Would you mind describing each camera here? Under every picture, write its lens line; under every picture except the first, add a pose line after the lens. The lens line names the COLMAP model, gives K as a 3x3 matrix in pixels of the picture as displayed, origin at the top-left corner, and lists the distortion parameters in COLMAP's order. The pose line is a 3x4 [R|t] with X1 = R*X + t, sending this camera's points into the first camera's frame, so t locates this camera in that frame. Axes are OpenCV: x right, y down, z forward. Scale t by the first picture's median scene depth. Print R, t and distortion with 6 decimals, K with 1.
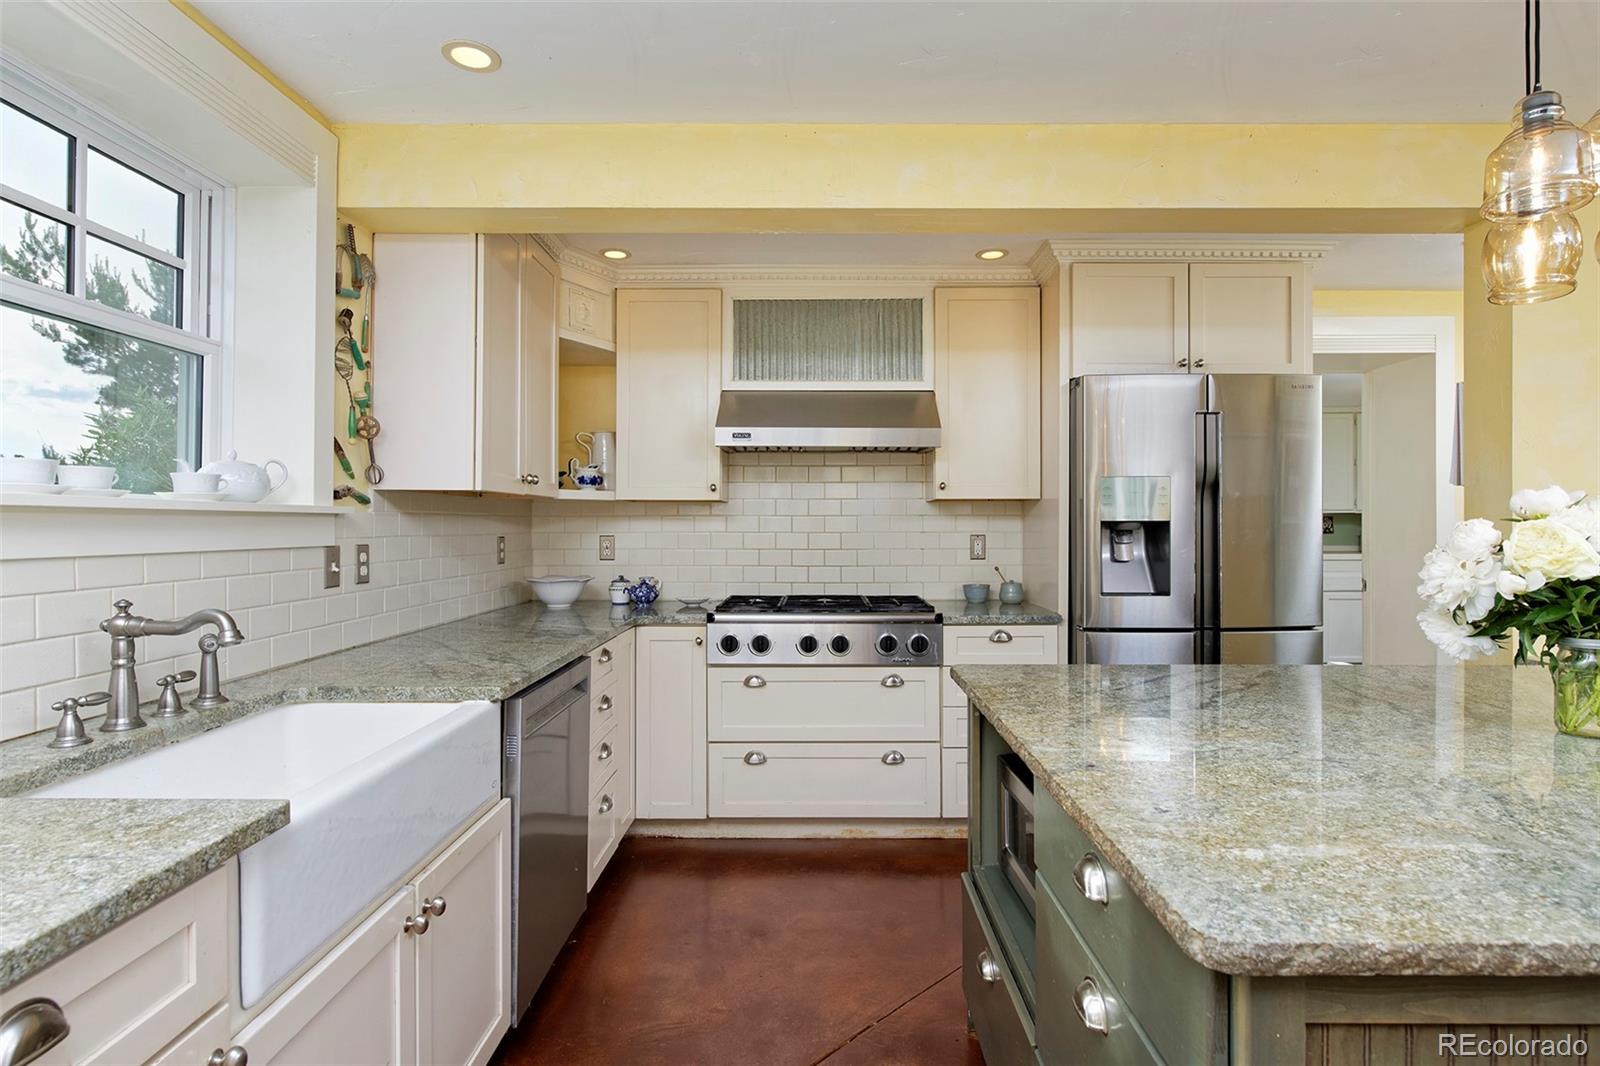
lens RADIAL K [[858.4, 0, 793.9], [0, 858.4, 528.0], [0, 0, 1]] dist [-0.017948, 0.001057]
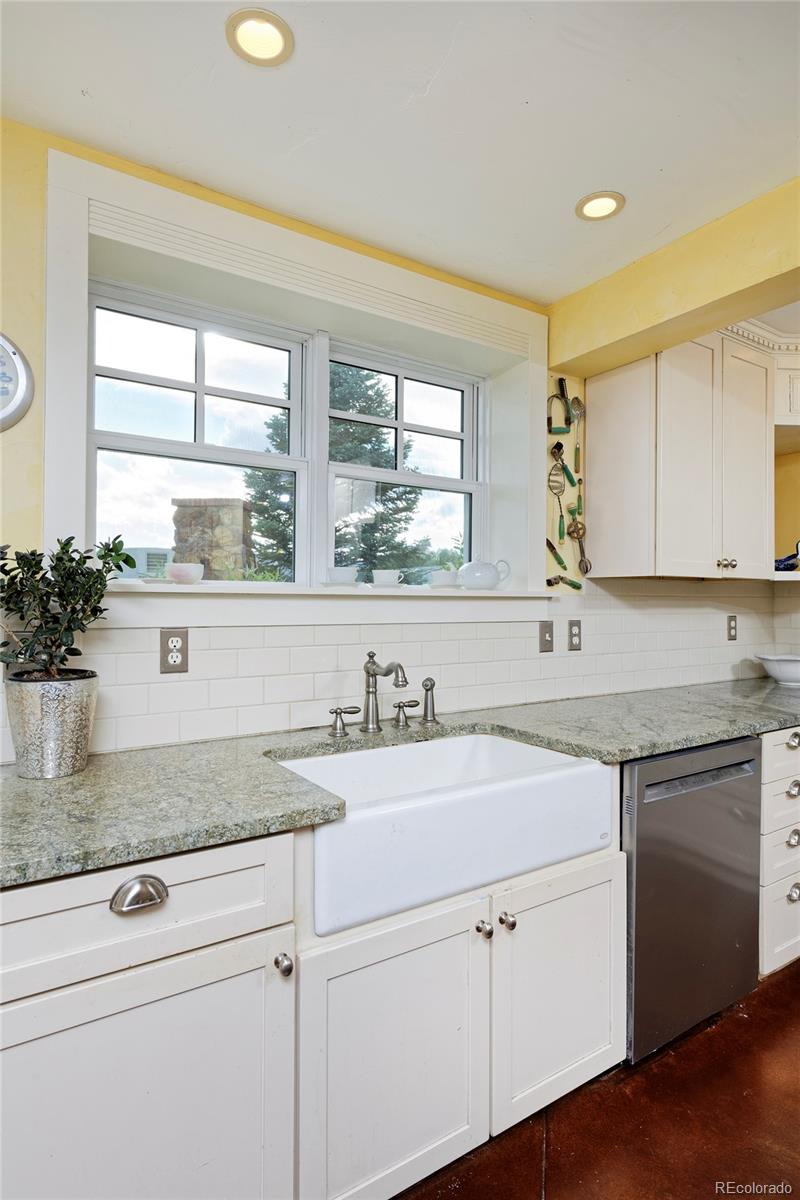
lens RADIAL K [[643.8, 0, 397.6], [0, 643.8, 595.2], [0, 0, 1]] dist [-0.017948, 0.001057]
pose [[0.530908, -0.011369, -0.847353, 0.189187], [-0.004029, 0.999865, -0.015939, -0.002502], [0.847420, 0.011876, 0.530790, 0.266012]]
